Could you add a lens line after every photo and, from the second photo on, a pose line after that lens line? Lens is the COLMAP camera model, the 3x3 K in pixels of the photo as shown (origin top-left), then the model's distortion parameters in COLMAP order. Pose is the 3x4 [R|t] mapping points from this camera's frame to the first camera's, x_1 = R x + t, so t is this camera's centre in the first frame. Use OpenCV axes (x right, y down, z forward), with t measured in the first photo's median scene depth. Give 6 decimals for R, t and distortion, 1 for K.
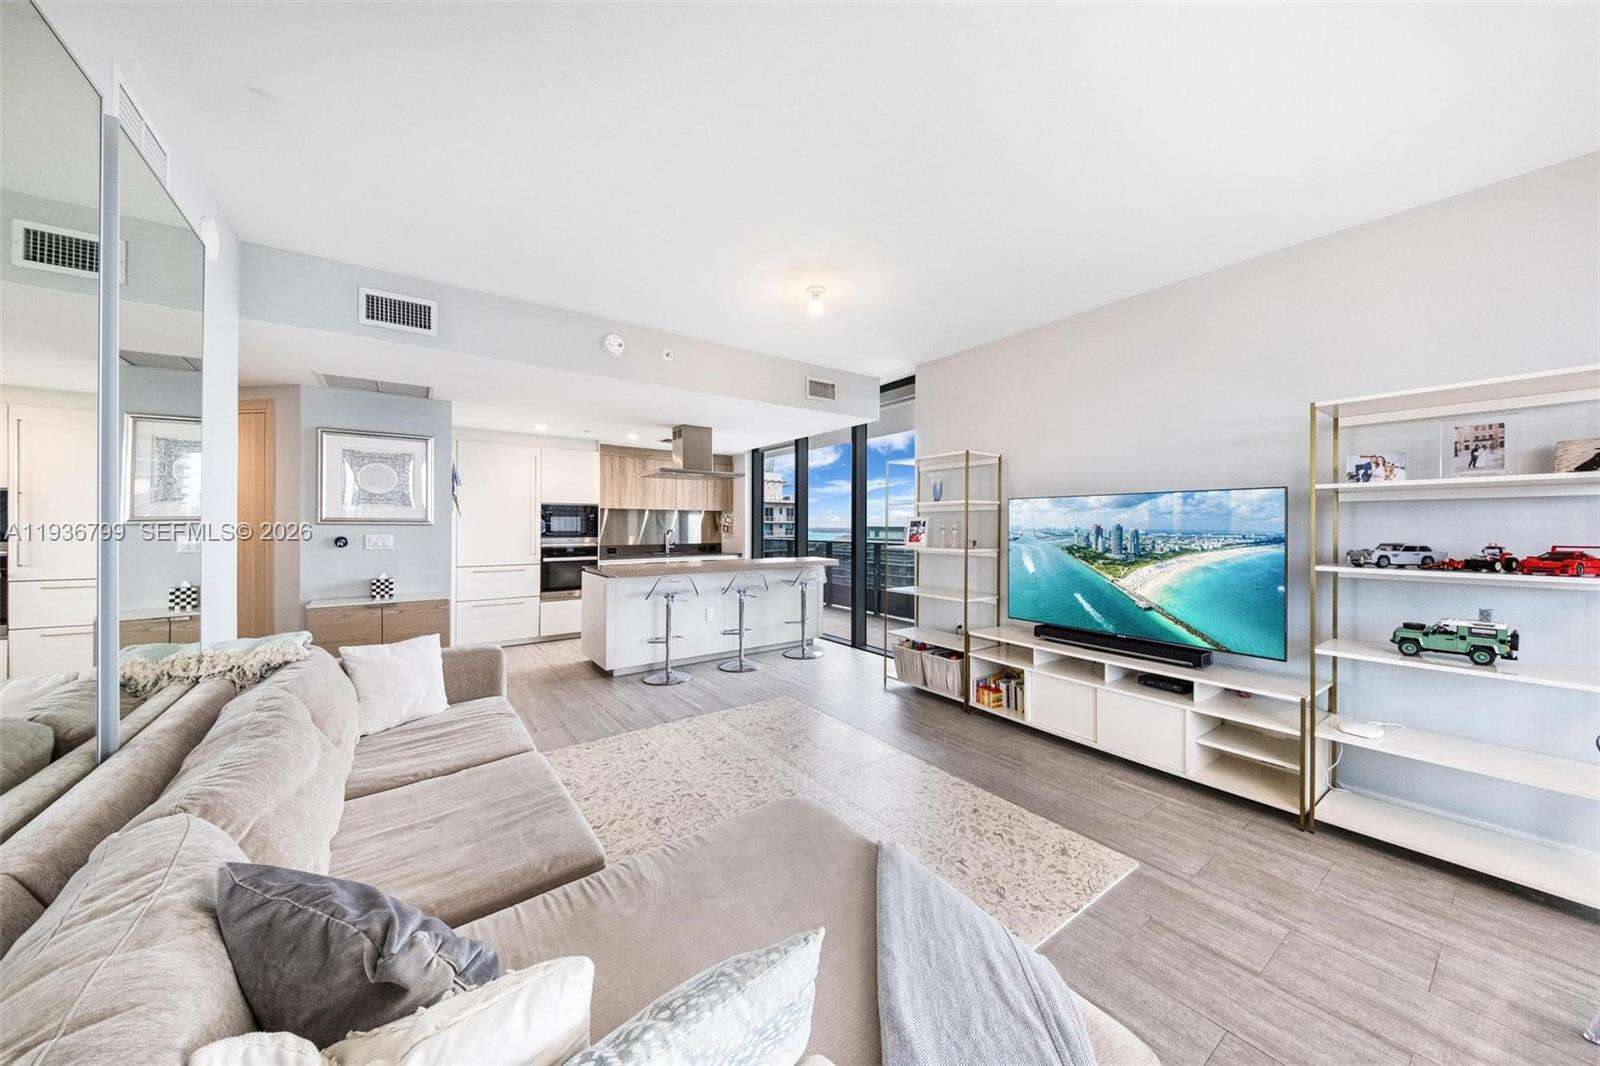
lens RADIAL K [[550.4, 0, 795.6], [0, 550.4, 525.3], [0, 0, 1]] dist [0.002302, -0.000030]
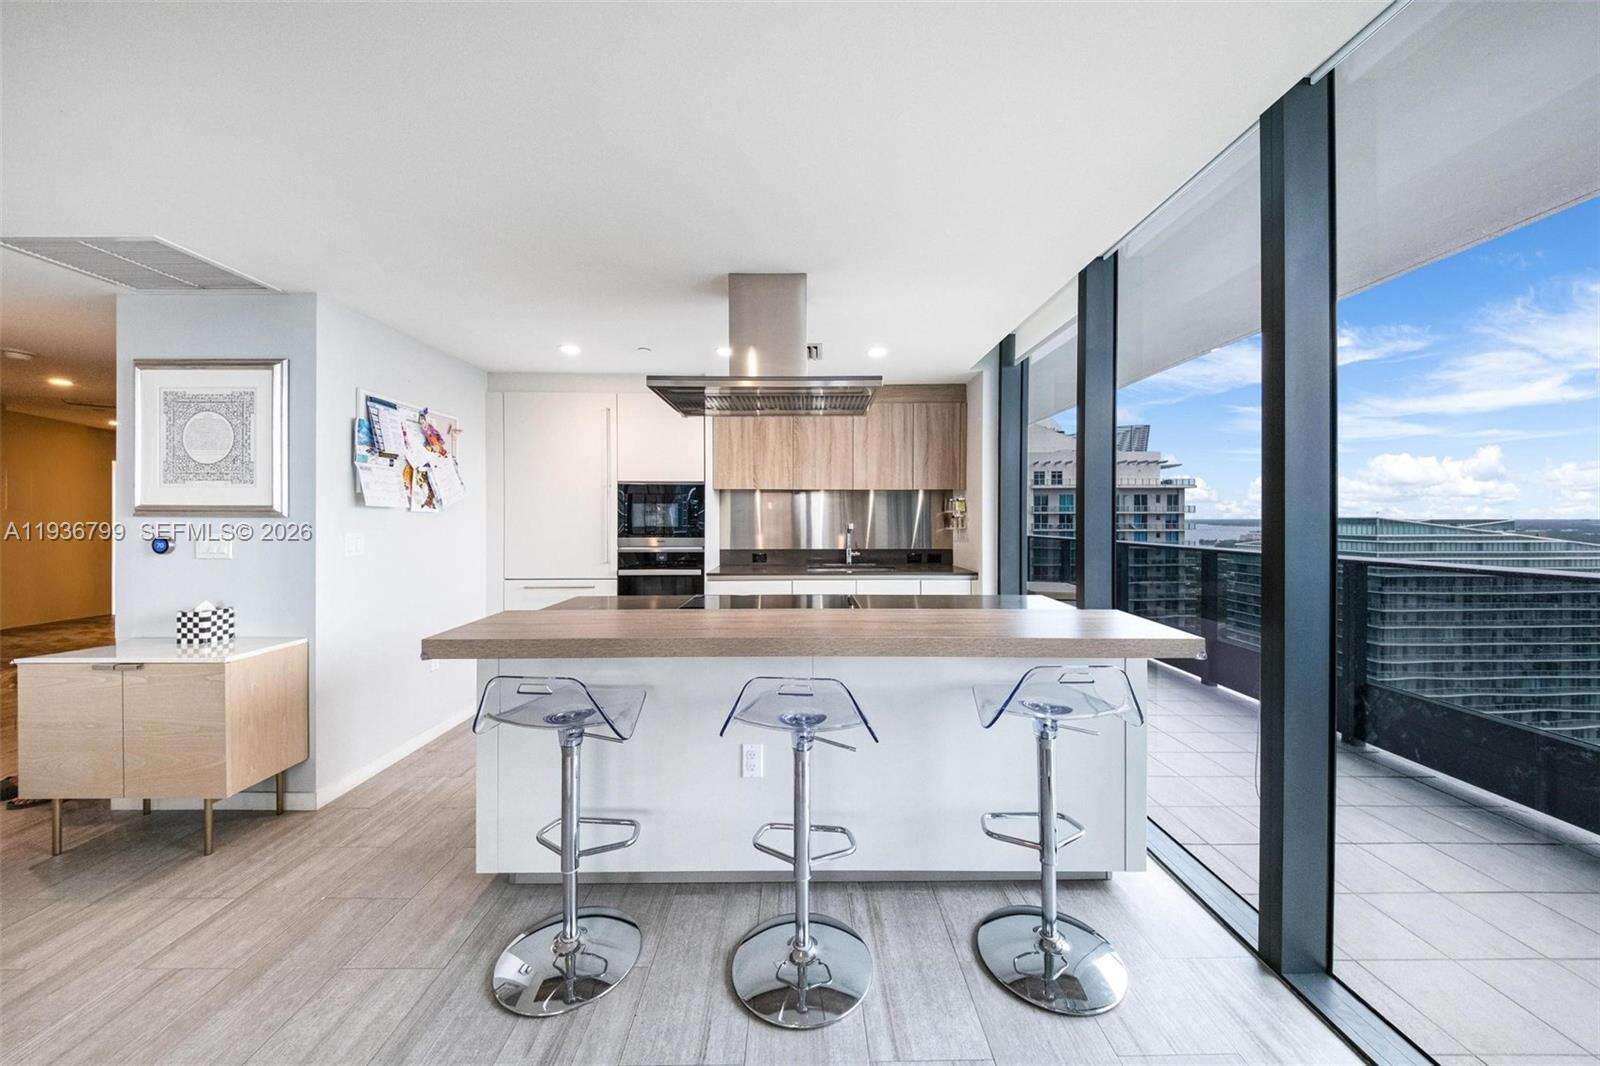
lens RADIAL K [[550.4, 0, 800.8], [0, 550.4, 521.9], [0, 0, 1]] dist [0.002302, -0.000030]
pose [[0.820748, 0.002795, -0.571283, 0.065720], [0.002582, 0.999960, 0.008602, 0.000564], [0.571284, -0.008536, 0.820708, 0.600422]]
